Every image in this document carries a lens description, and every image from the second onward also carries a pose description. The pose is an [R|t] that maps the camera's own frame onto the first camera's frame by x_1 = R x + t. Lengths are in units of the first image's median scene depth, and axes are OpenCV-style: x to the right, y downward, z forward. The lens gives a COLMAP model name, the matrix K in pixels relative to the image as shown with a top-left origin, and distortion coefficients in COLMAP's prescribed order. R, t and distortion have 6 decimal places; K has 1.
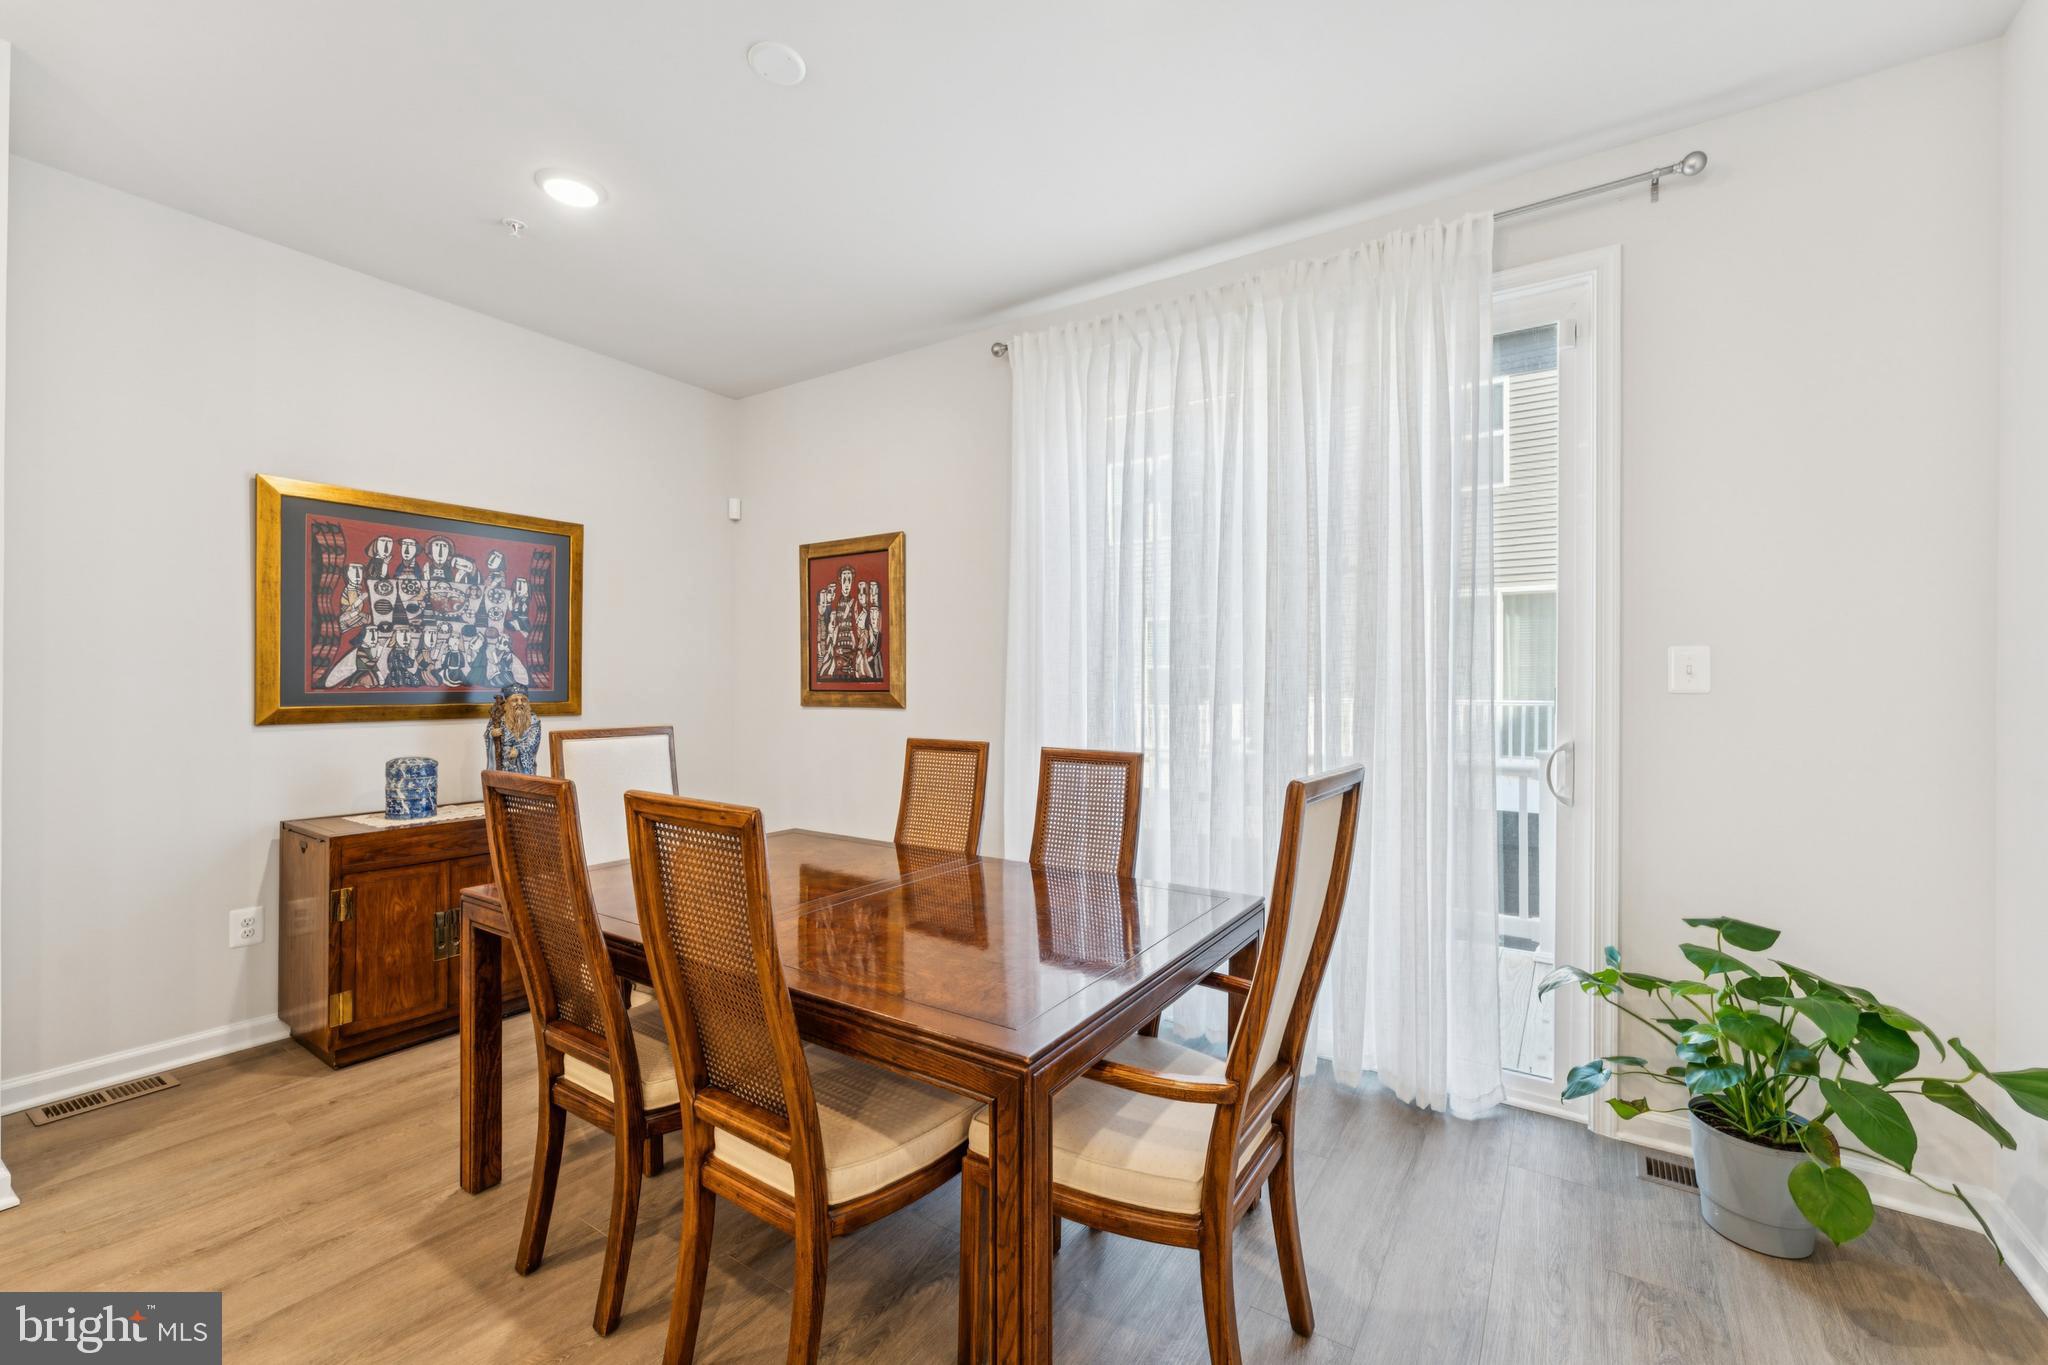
lens RADIAL K [[837.5, 0, 1033.2], [0, 837.5, 692.1], [0, 0, 1]] dist [-0.001277, 0.000042]
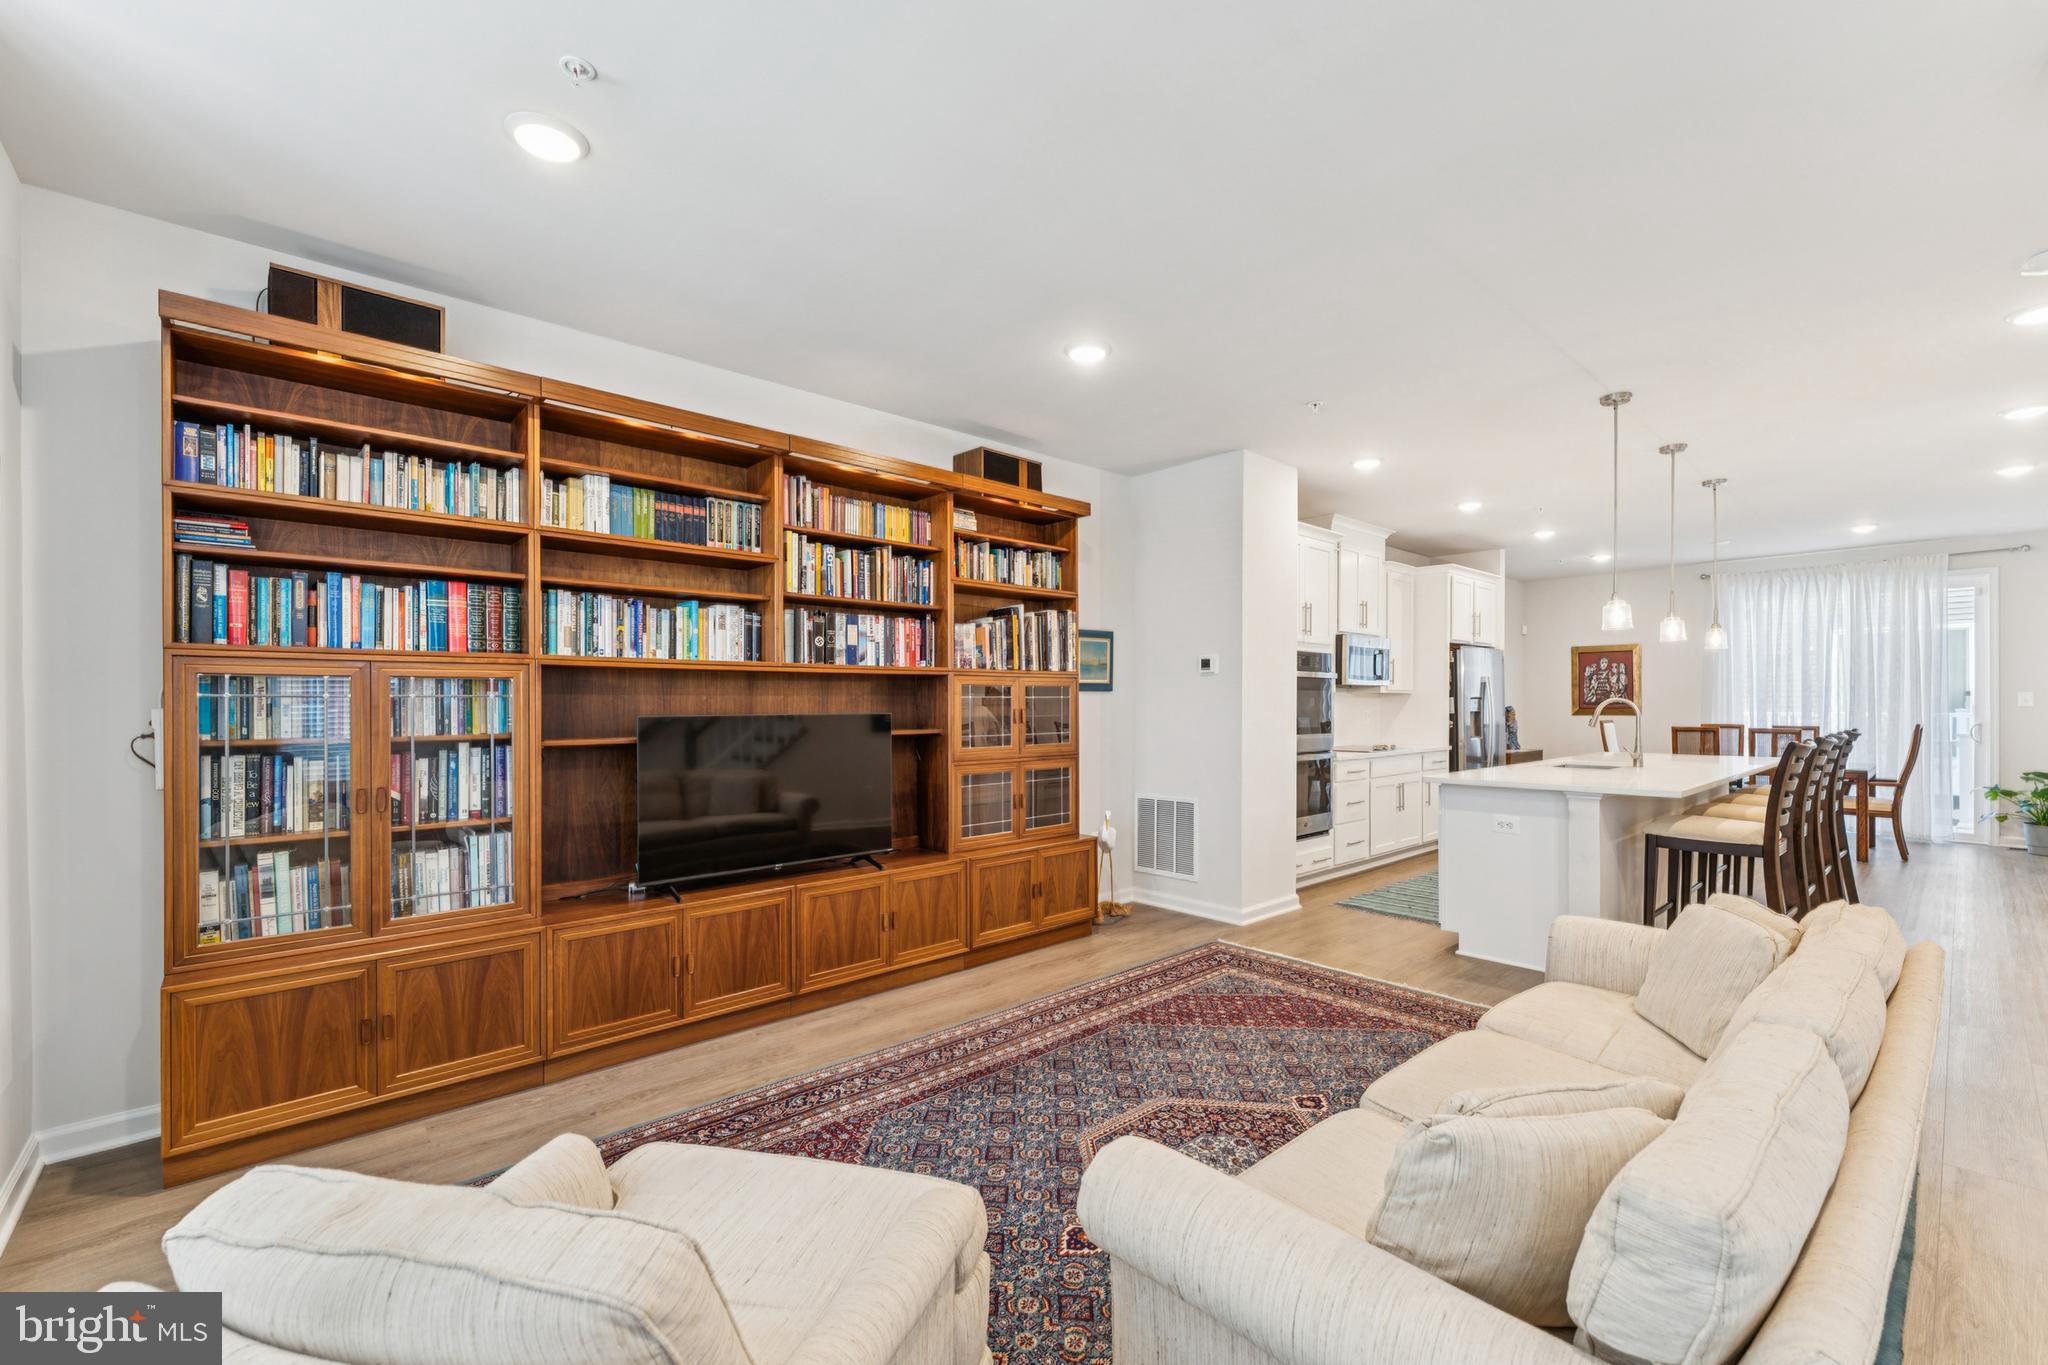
lens RADIAL K [[855.3, 0, 1046.8], [0, 855.3, 712.8], [0, 0, 1]] dist [0.003006, 0.000336]
pose [[0.968494, -0.003242, -0.249016, -1.181160], [0.002983, 0.999995, -0.001417, 0.010104], [0.249020, 0.000629, 0.968498, -1.815588]]
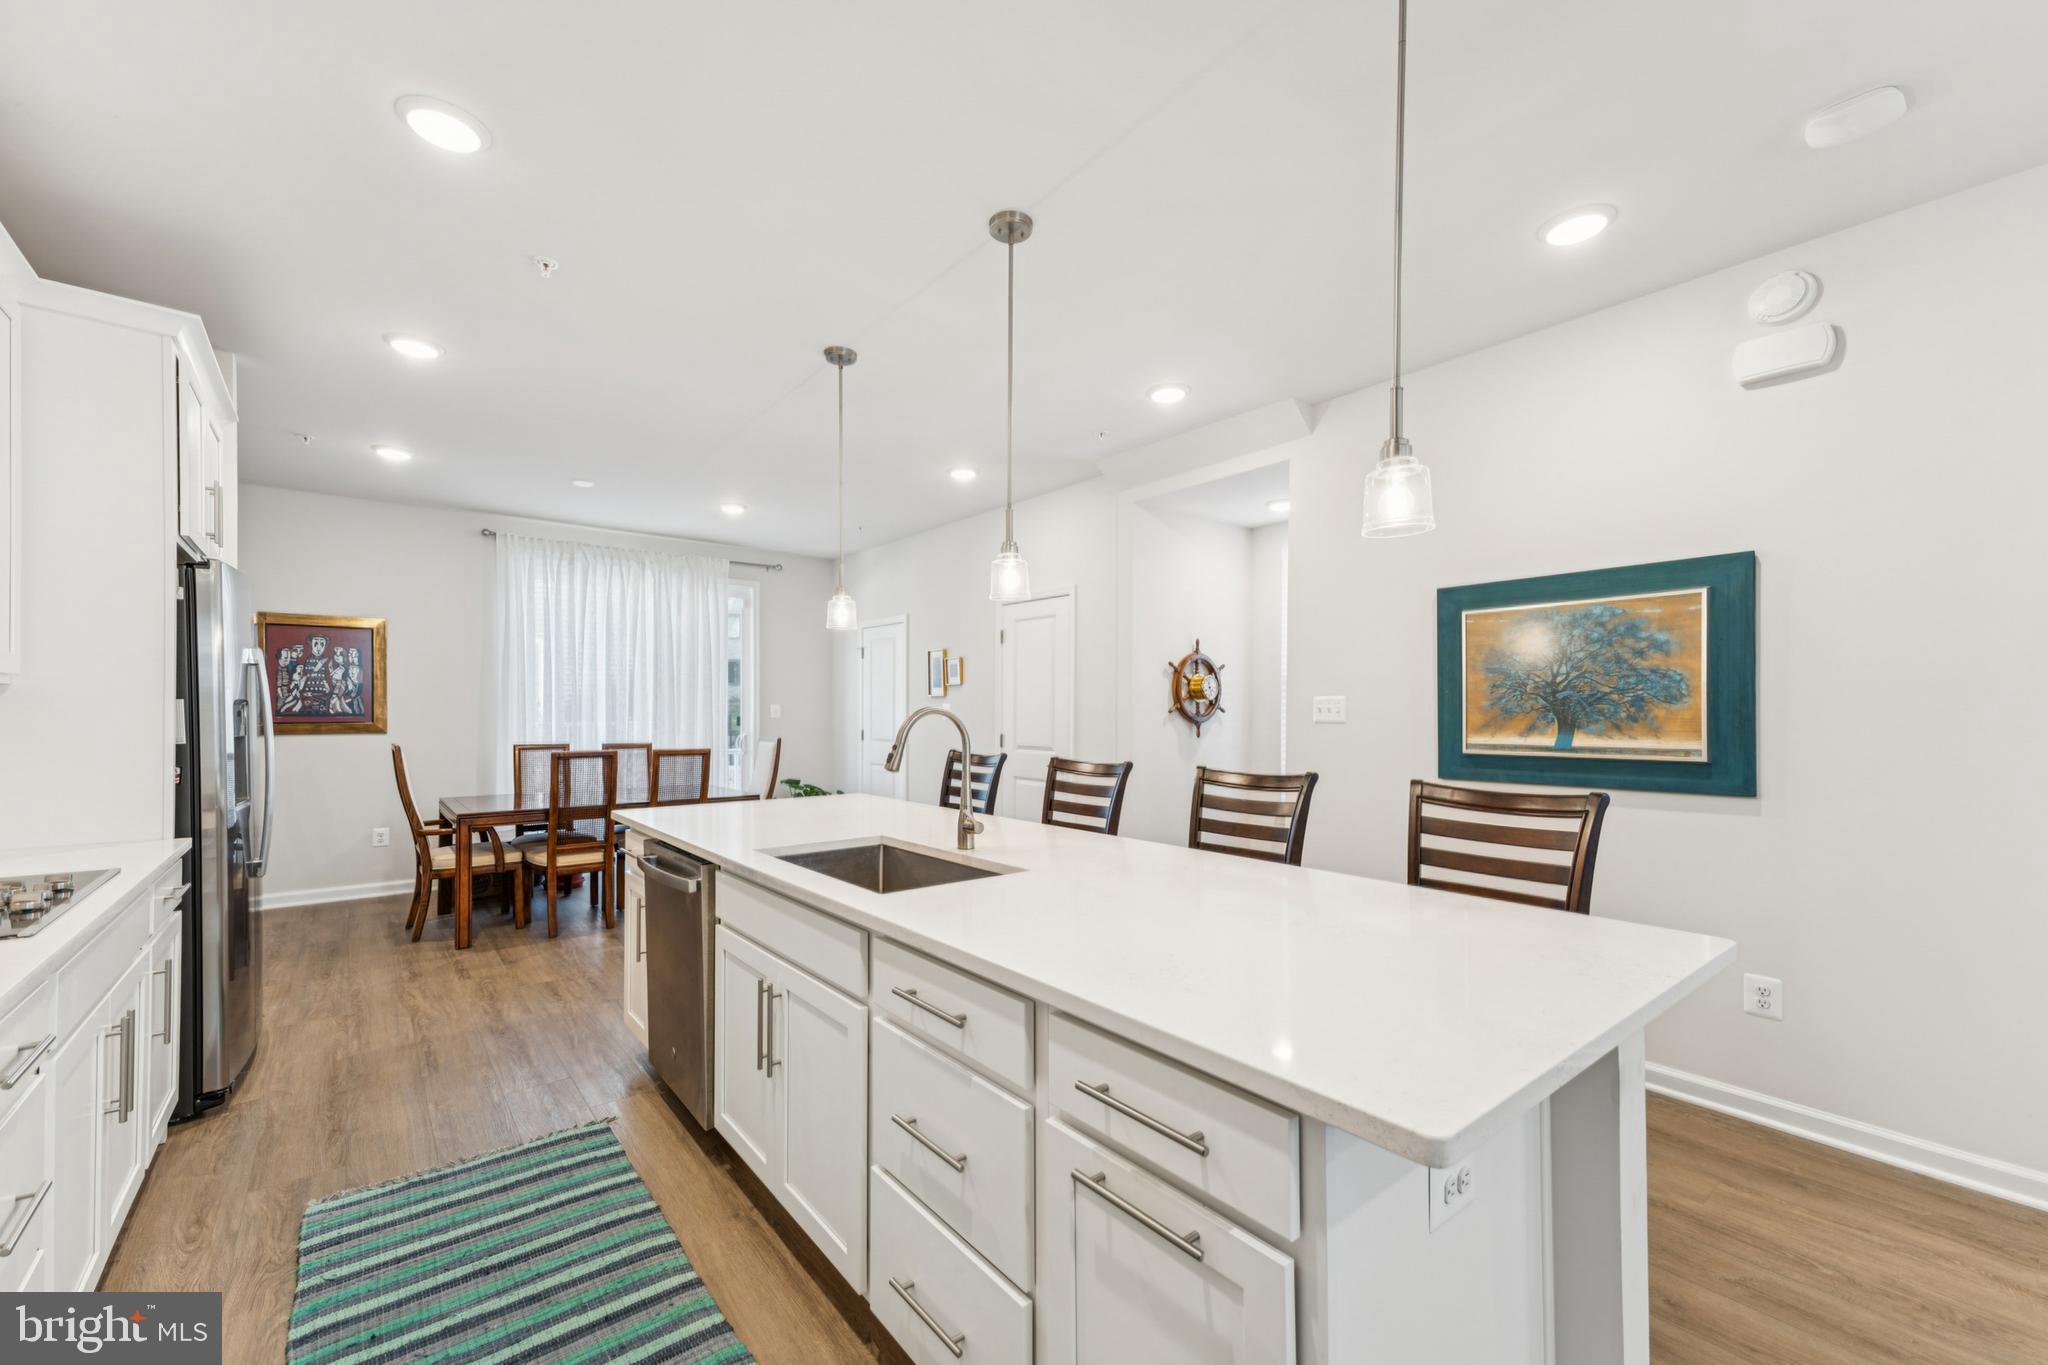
lens RADIAL K [[815.8, 0, 1024.0], [0, 815.8, 682.5], [0, 0, 1]] dist [0.001557, 0.000048]
pose [[0.301585, 0.031632, 0.952914, -1.194488], [0.010128, 0.999287, -0.036376, -0.007064], [-0.953385, 0.020622, 0.301050, -0.558240]]
